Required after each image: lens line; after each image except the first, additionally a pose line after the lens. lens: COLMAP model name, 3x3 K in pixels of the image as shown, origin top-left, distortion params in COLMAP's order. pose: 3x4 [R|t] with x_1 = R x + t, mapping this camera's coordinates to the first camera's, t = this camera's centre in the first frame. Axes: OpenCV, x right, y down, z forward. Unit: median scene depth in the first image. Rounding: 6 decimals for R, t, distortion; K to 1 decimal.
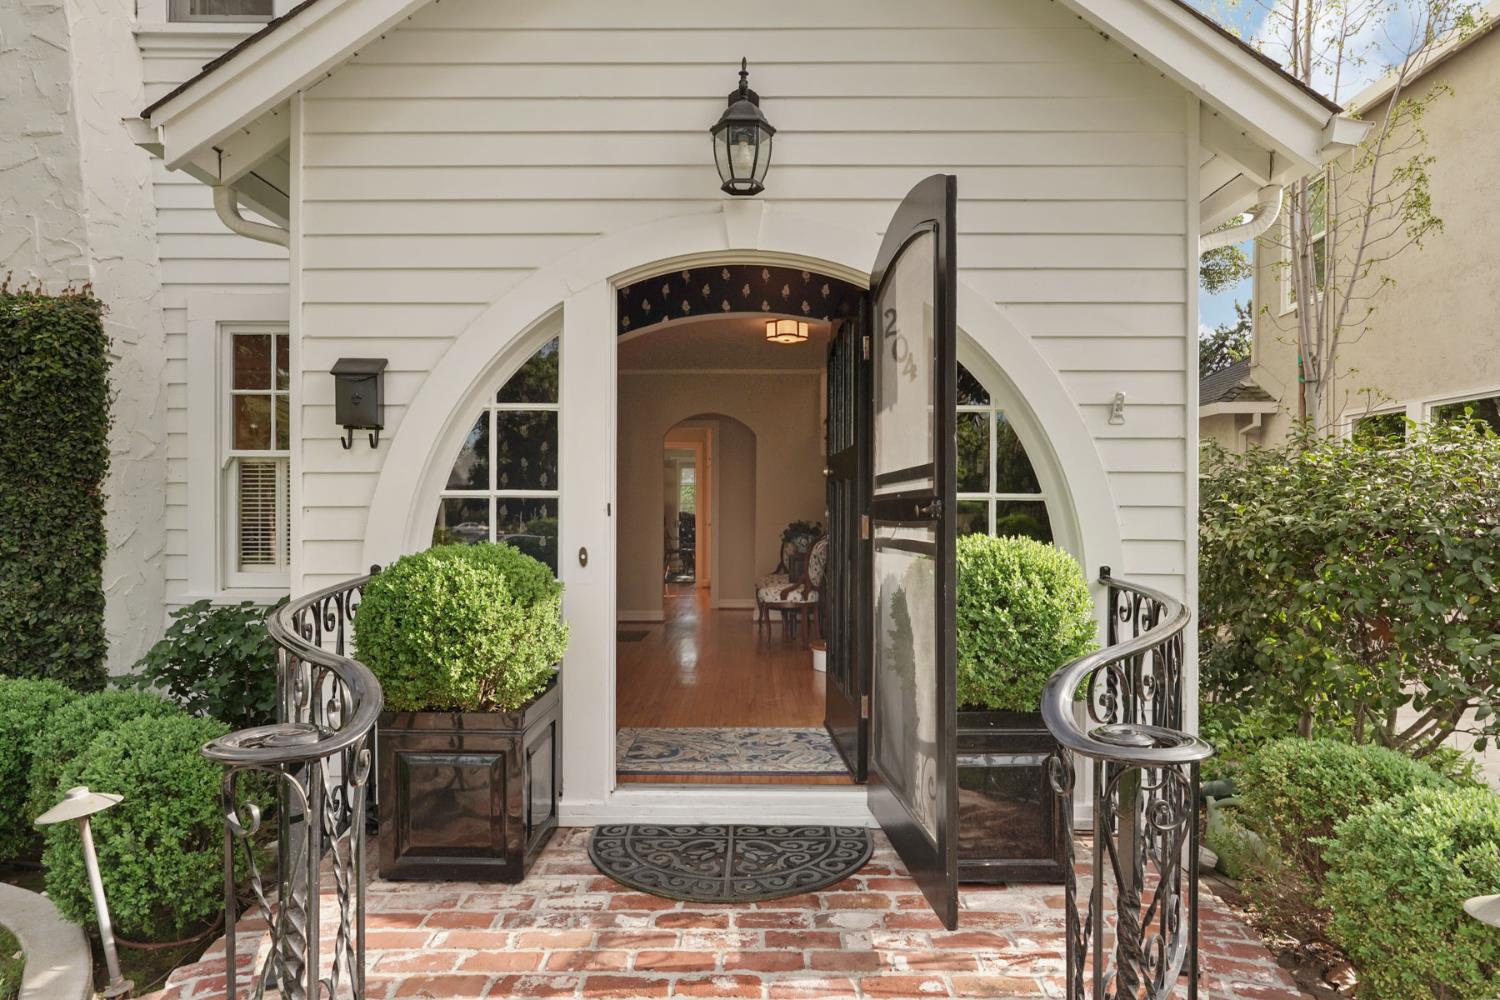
lens RADIAL K [[887.5, 0, 750.0], [0, 887.5, 500.0], [0, 0, 1]] dist [-0.001632, -0.000351]
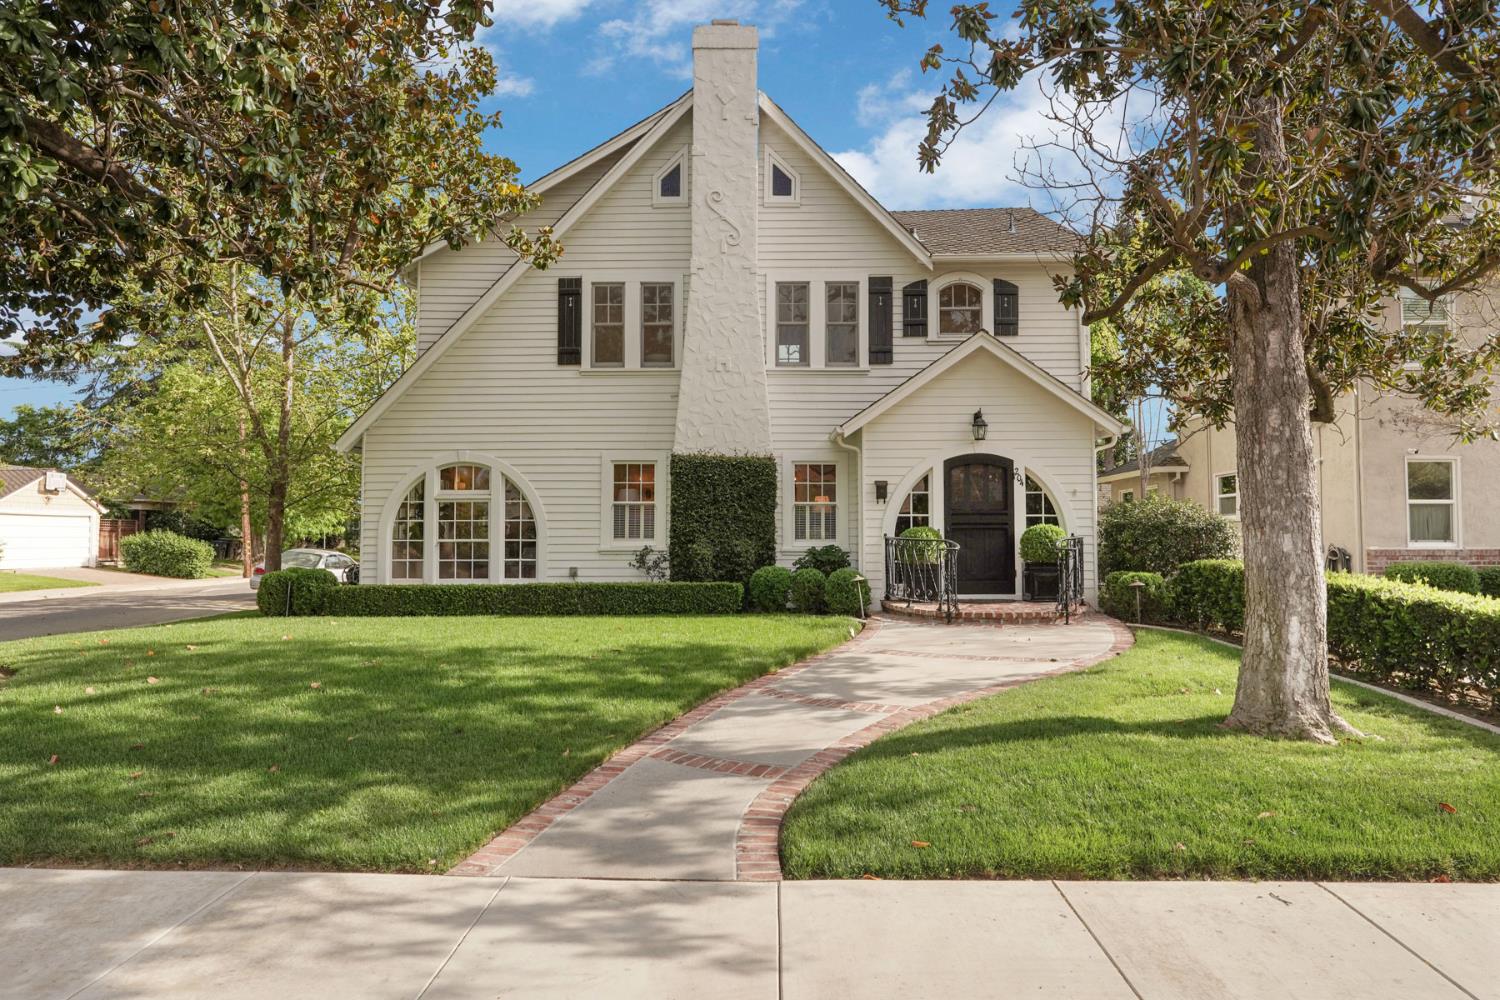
lens RADIAL K [[972.1, 0, 750.0], [0, 972.1, 500.0], [0, 0, 1]] dist [0.000592, 0.000052]
pose [[0.999933, -0.005521, -0.010176, -0.964727], [0.005240, 0.999610, -0.027420, 0.039213], [0.010323, 0.027365, 0.999572, -3.260051]]
